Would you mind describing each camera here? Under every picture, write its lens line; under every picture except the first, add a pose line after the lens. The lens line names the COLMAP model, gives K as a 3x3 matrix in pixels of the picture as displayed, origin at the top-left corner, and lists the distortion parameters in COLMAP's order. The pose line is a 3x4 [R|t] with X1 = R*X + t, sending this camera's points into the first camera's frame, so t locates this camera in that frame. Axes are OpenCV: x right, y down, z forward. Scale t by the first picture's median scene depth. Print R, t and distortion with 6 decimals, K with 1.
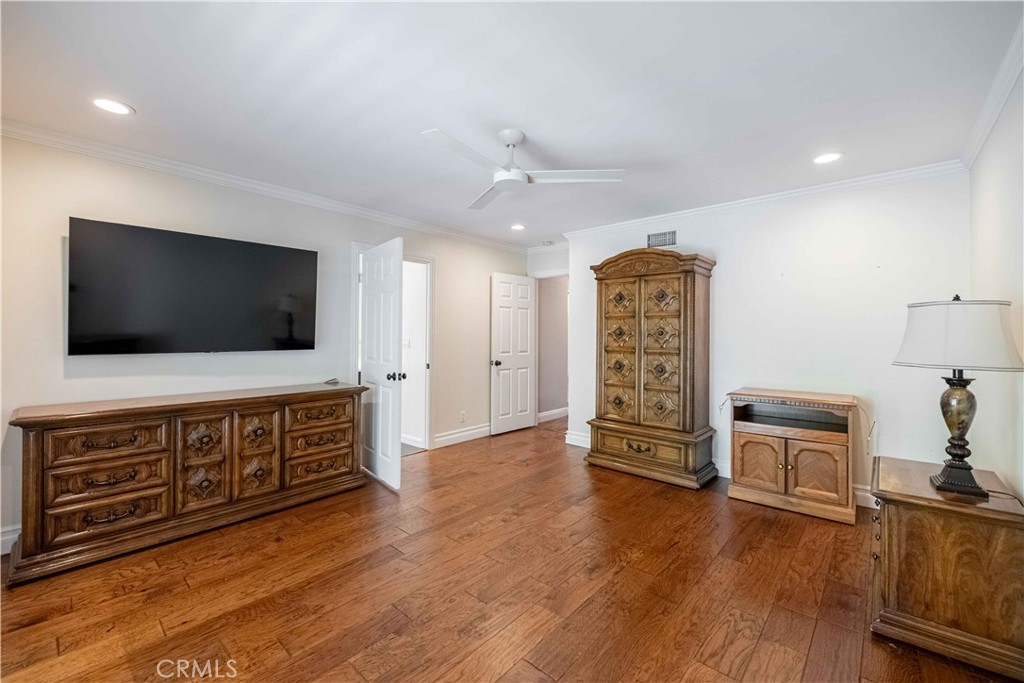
lens RADIAL K [[417.1, 0, 507.4], [0, 417.1, 334.0], [0, 0, 1]] dist [-0.001537, -0.000312]
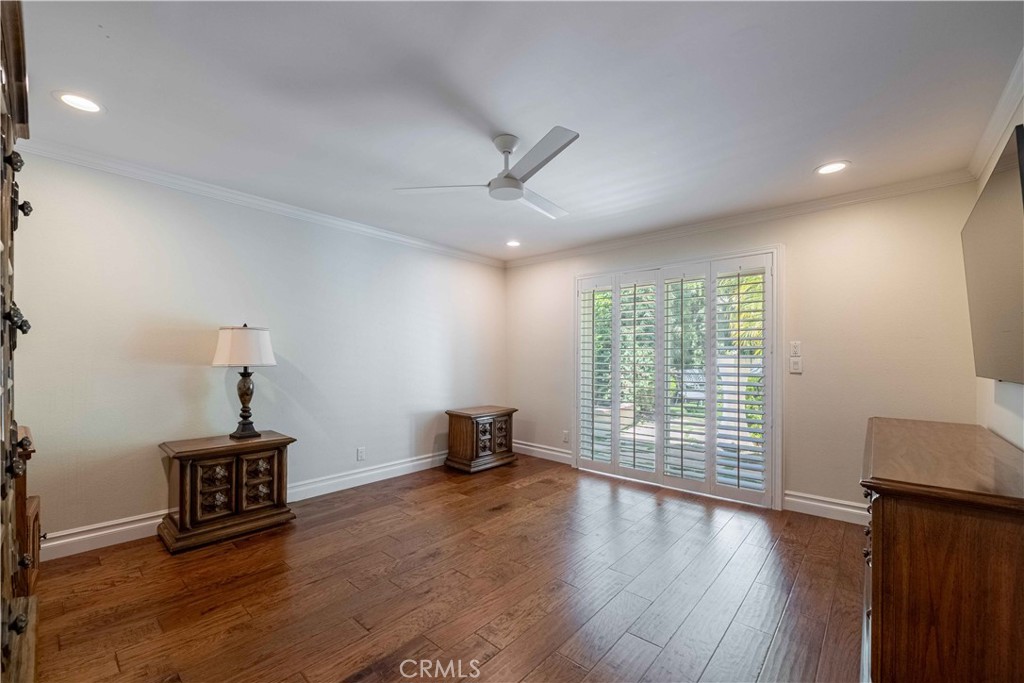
lens RADIAL K [[412.8, 0, 511.1], [0, 412.8, 351.0], [0, 0, 1]] dist [-0.000375, -0.000210]
pose [[-0.999869, -0.013014, -0.009579, 0.003533], [-0.012883, 0.999824, -0.013602, 0.018084], [0.009754, -0.013476, -0.999862, 1.847192]]
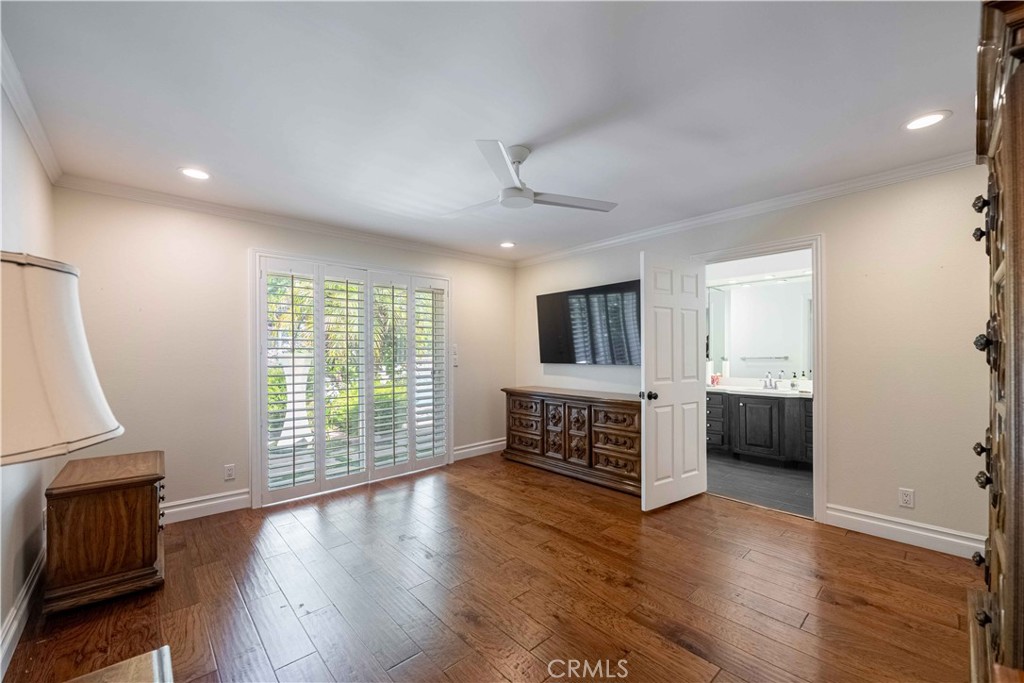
lens RADIAL K [[408.4, 0, 512.0], [0, 408.4, 341.5], [0, 0, 1]] dist [-0.000808, -0.000073]
pose [[-0.095798, -0.031024, -0.994917, 0.923896], [0.006015, 0.999478, -0.031745, 0.008803], [0.995383, -0.009026, -0.095562, 1.011810]]
